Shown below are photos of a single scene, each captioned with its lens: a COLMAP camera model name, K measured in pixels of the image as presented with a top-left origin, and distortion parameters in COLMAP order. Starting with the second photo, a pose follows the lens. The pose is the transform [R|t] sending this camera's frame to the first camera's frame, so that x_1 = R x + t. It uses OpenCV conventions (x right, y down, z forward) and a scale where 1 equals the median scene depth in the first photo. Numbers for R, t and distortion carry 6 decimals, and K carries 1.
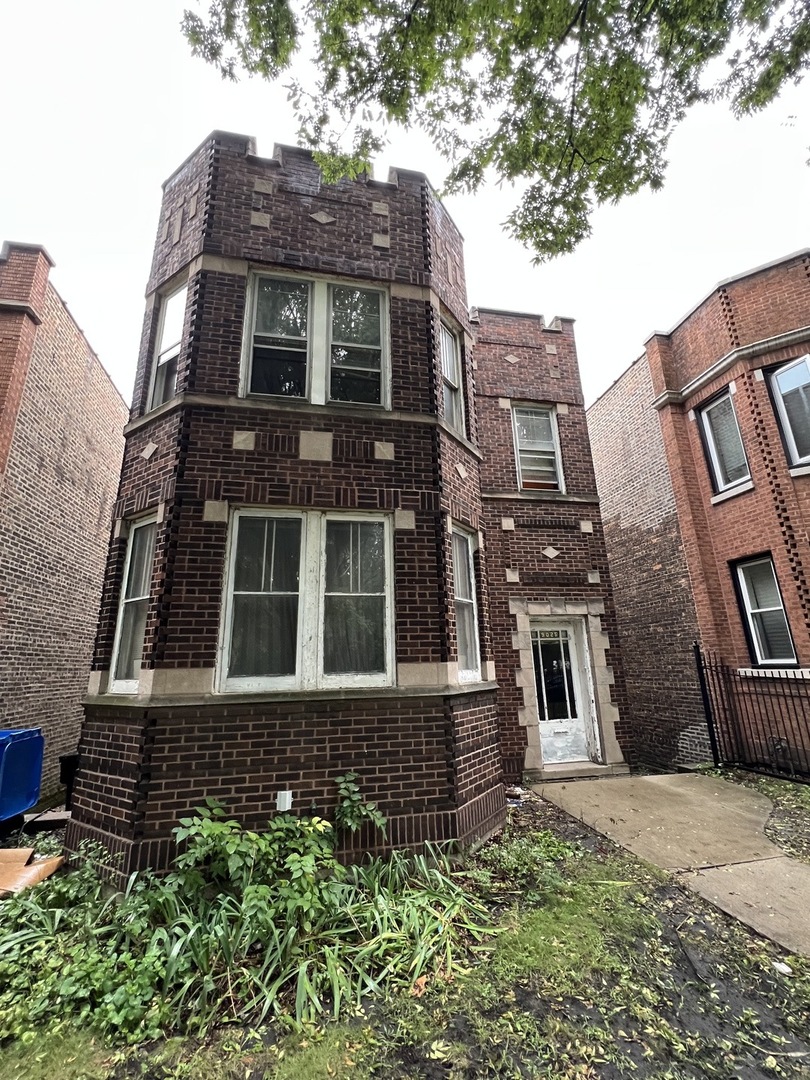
lens RADIAL K [[461.5, 0, 405.0], [0, 461.5, 540.0], [0, 0, 1]] dist [-0.002170, -0.000318]
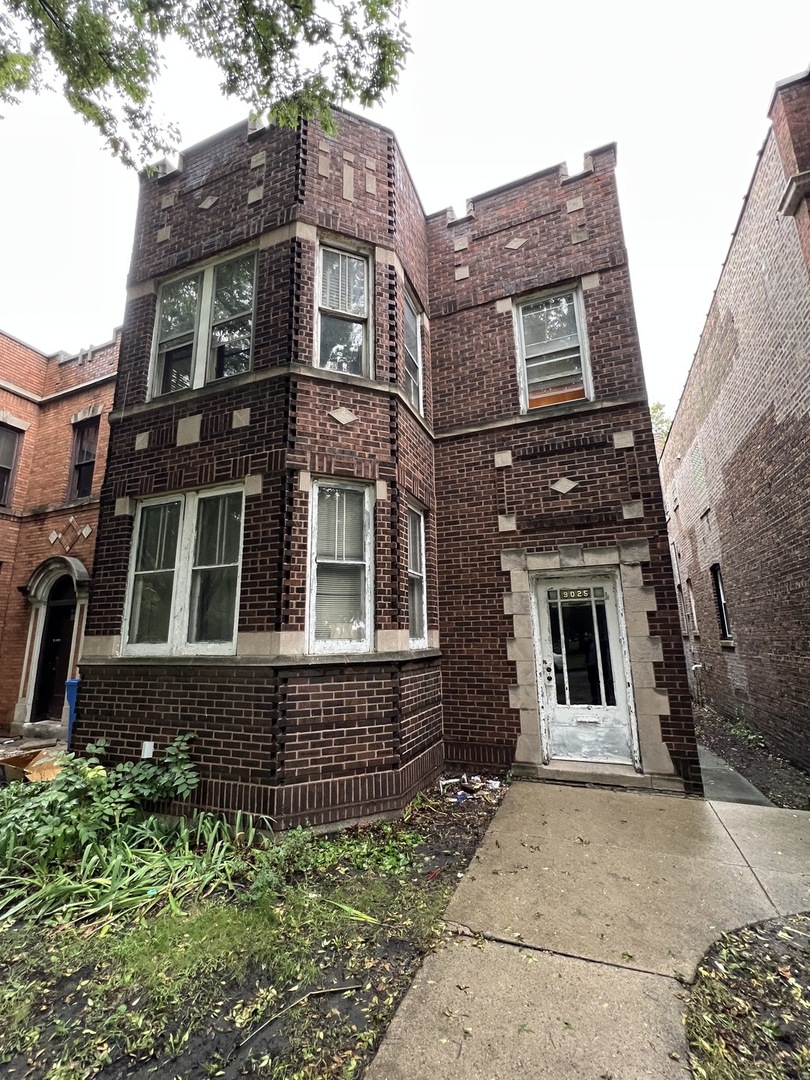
lens RADIAL K [[461.5, 0, 405.0], [0, 461.5, 540.0], [0, 0, 1]] dist [-0.002170, -0.000318]
pose [[0.831945, -0.104728, -0.544885, 0.545219], [0.143653, 0.989197, 0.029208, 0.060588], [0.535940, -0.102574, 0.838002, 0.247745]]
